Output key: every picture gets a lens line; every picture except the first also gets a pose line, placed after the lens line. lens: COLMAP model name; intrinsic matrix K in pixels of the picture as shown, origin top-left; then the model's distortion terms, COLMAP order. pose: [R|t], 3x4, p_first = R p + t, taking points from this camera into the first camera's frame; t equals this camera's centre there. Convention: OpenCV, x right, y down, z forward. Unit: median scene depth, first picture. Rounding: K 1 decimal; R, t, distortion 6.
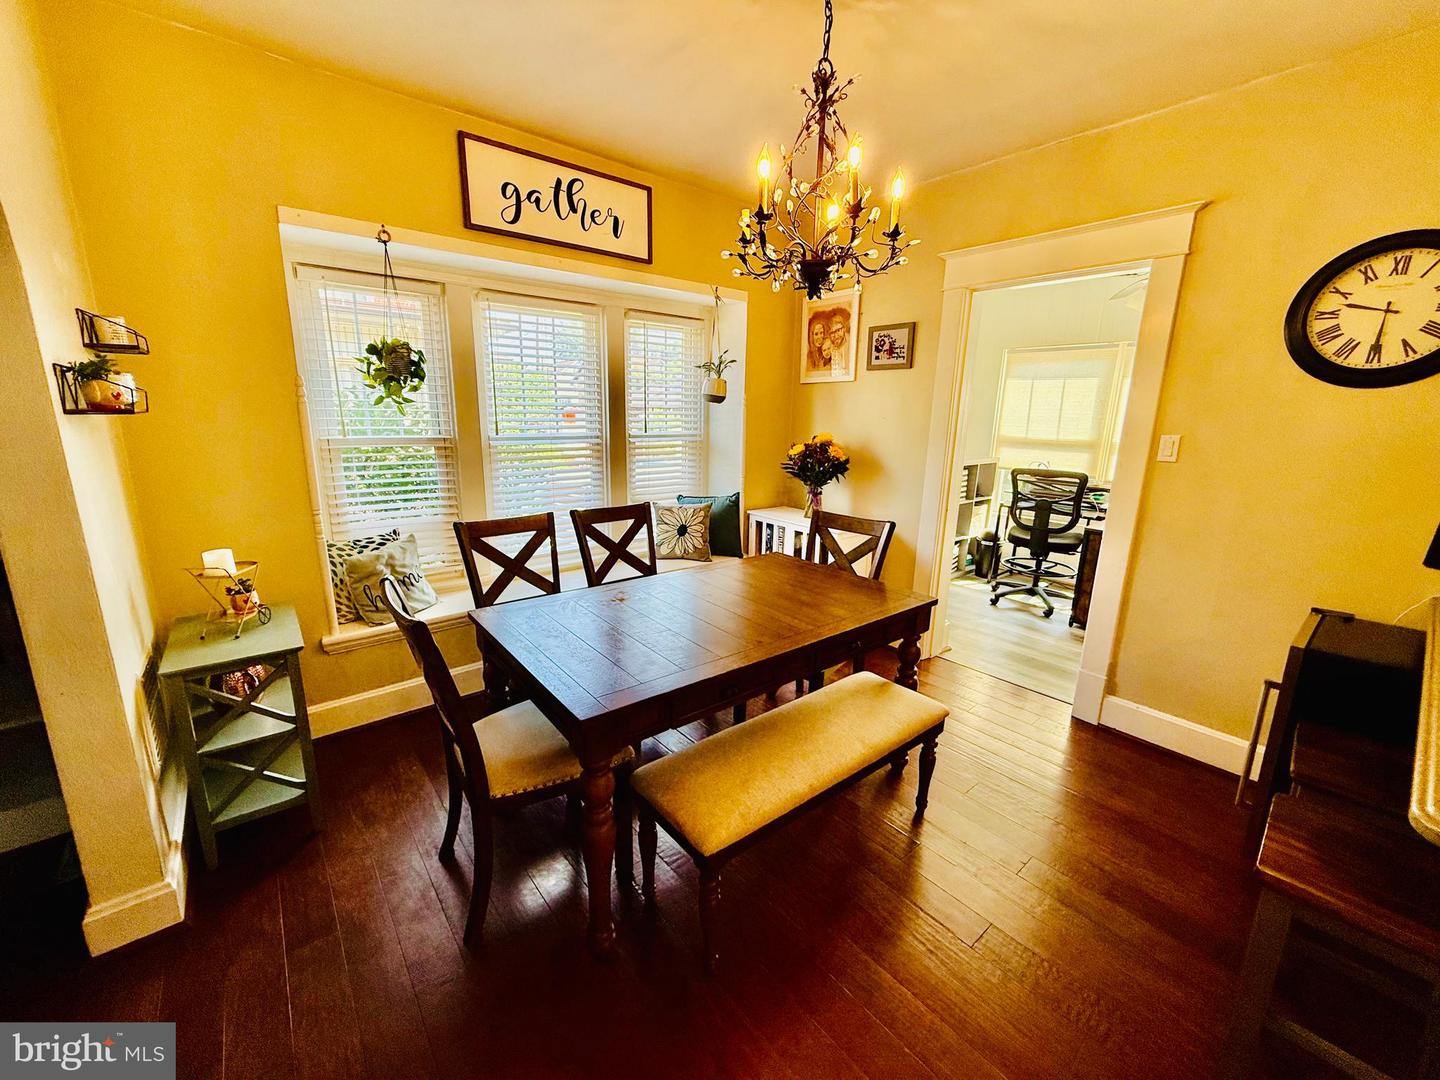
lens RADIAL K [[574.0, 0, 723.4], [0, 574.0, 540.0], [0, 0, 1]] dist [0.000885, -0.000204]
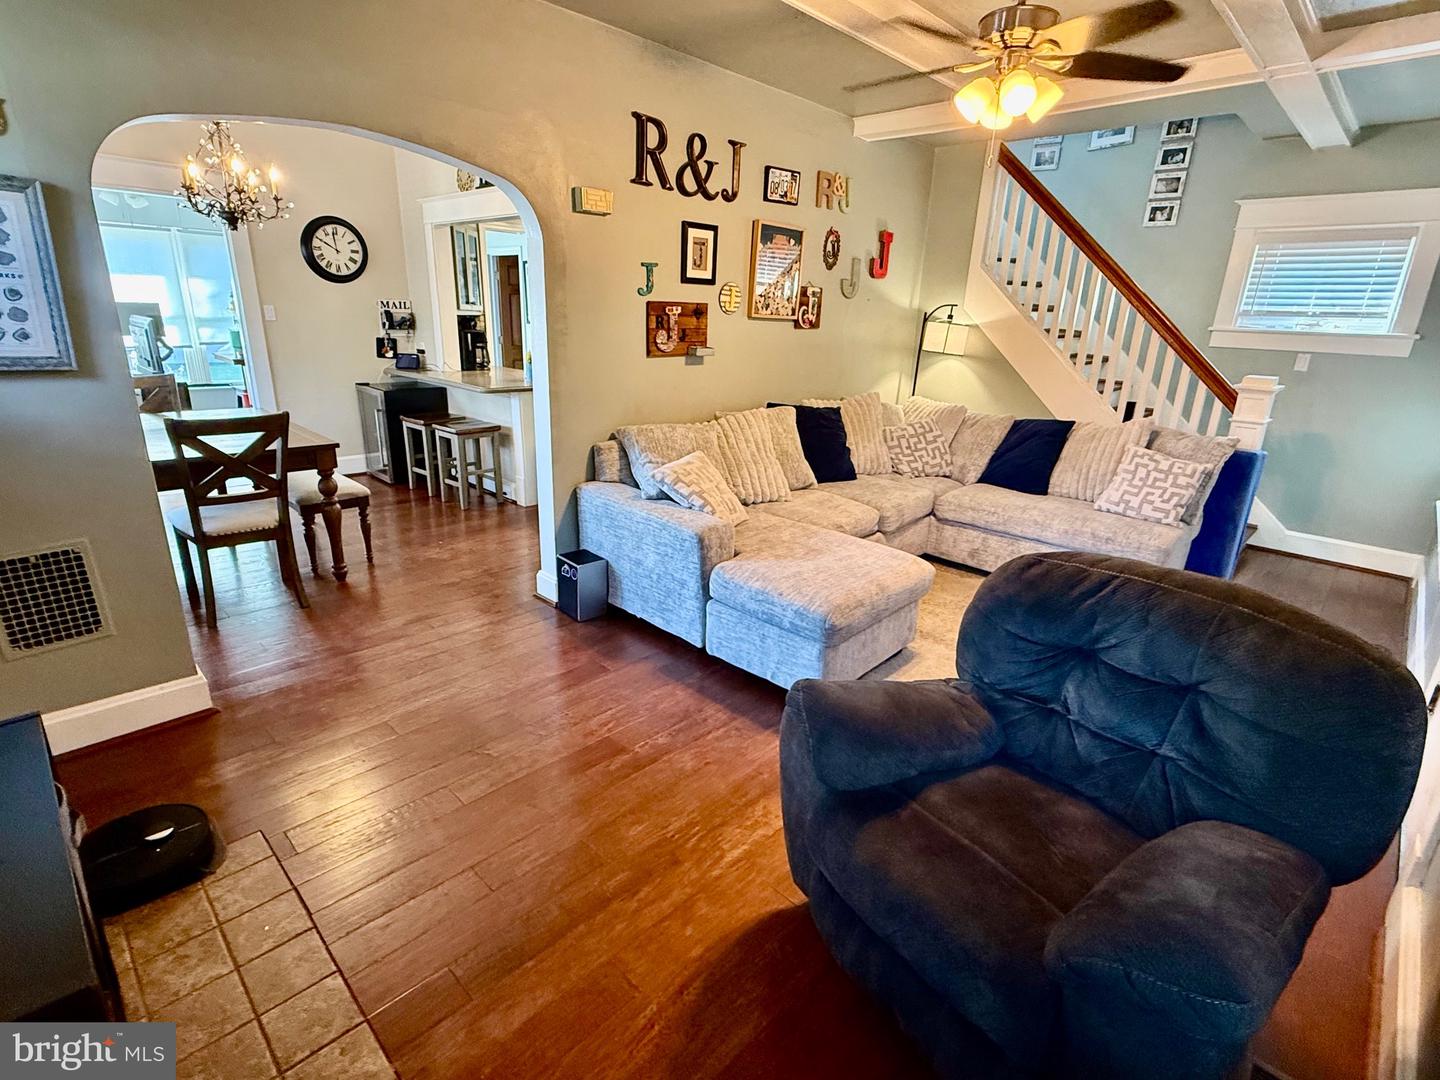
lens RADIAL K [[715.6, 0, 723.9], [0, 715.6, 544.2], [0, 0, 1]] dist [0.000978, -0.003733]
pose [[-0.112028, -0.328520, 0.937829, -1.499802], [0.183976, 0.920597, 0.344461, -0.002060], [-0.976526, 0.211128, -0.042693, -0.123306]]
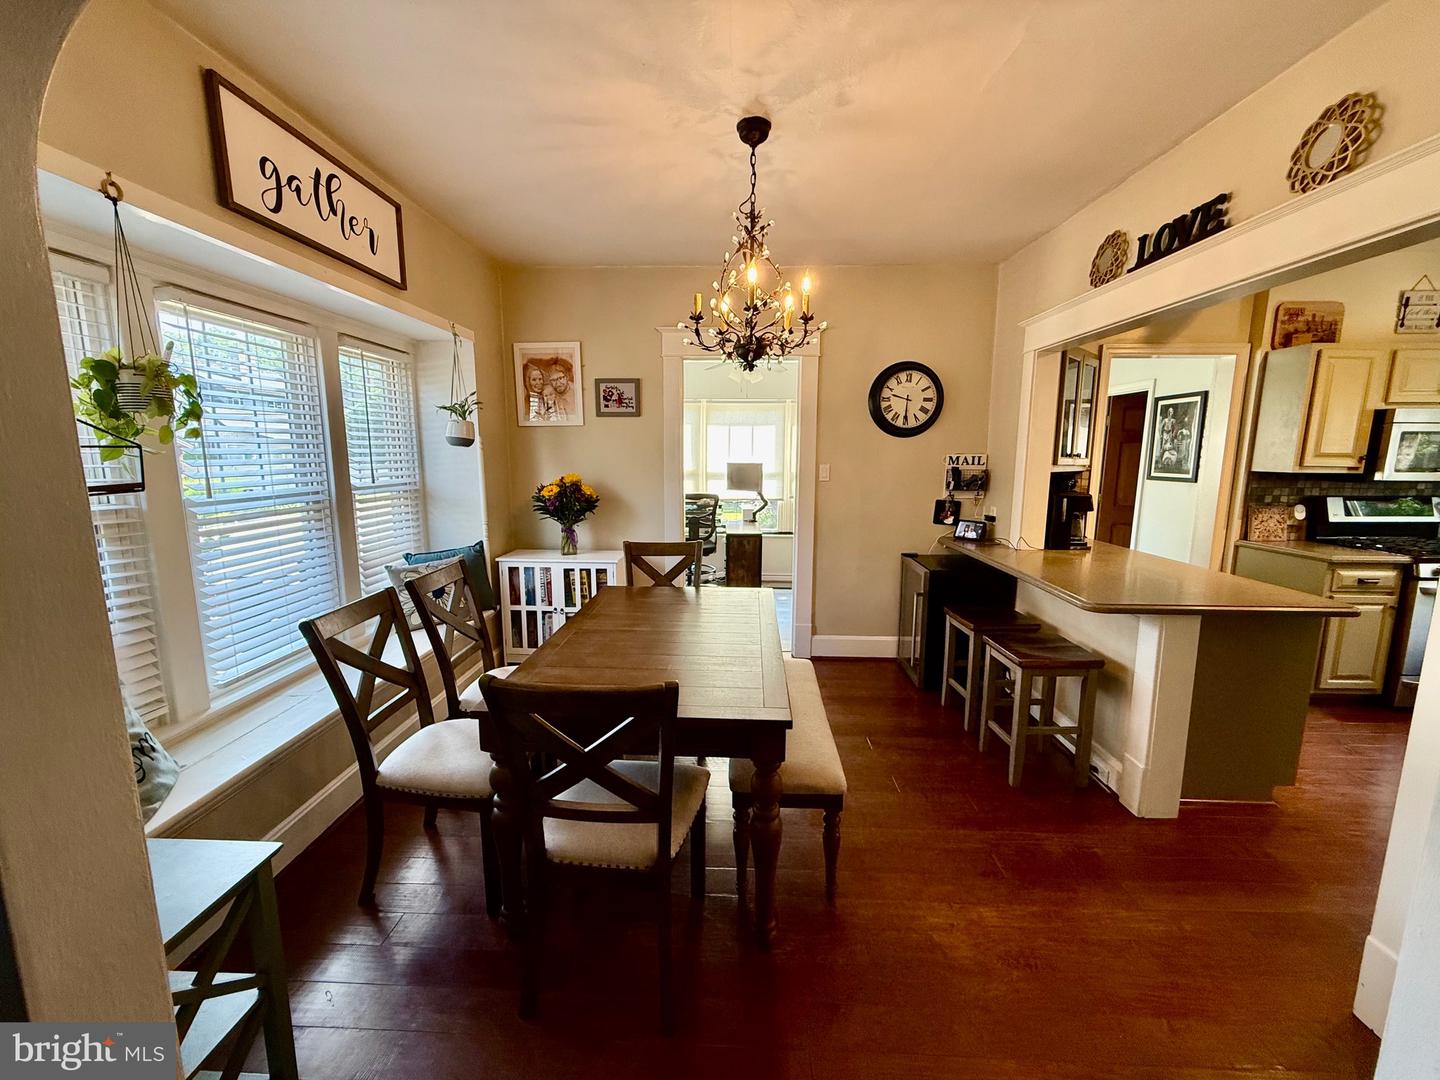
lens RADIAL K [[574.0, 0, 715.0], [0, 574.0, 542.2], [0, 0, 1]] dist [0.000885, -0.000204]
pose [[0.668034, -0.132139, 0.732305, -0.556821], [0.173962, 0.984570, 0.018964, -0.044261], [-0.723511, 0.114725, 0.680713, 0.125151]]
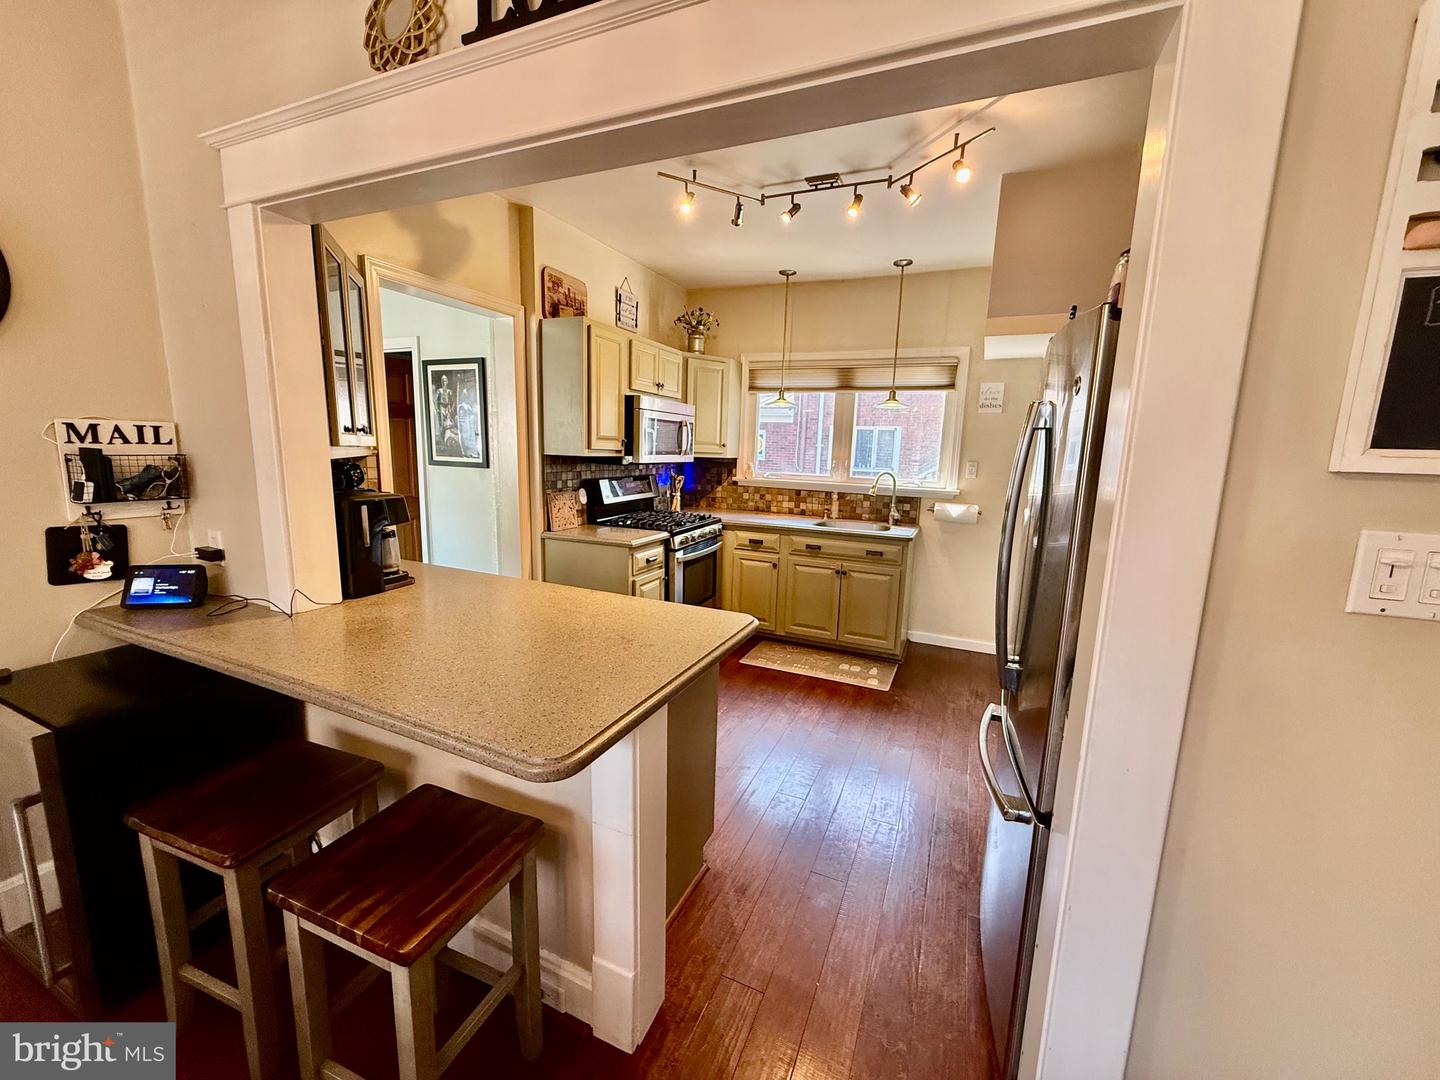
lens RADIAL K [[574.0, 0, 718.3], [0, 574.0, 540.5], [0, 0, 1]] dist [0.000885, -0.000204]
pose [[-0.444462, -0.178591, 0.877815, 0.035546], [0.159695, 0.948431, 0.273816, -0.064065], [-0.881448, 0.261884, -0.393021, 0.310634]]
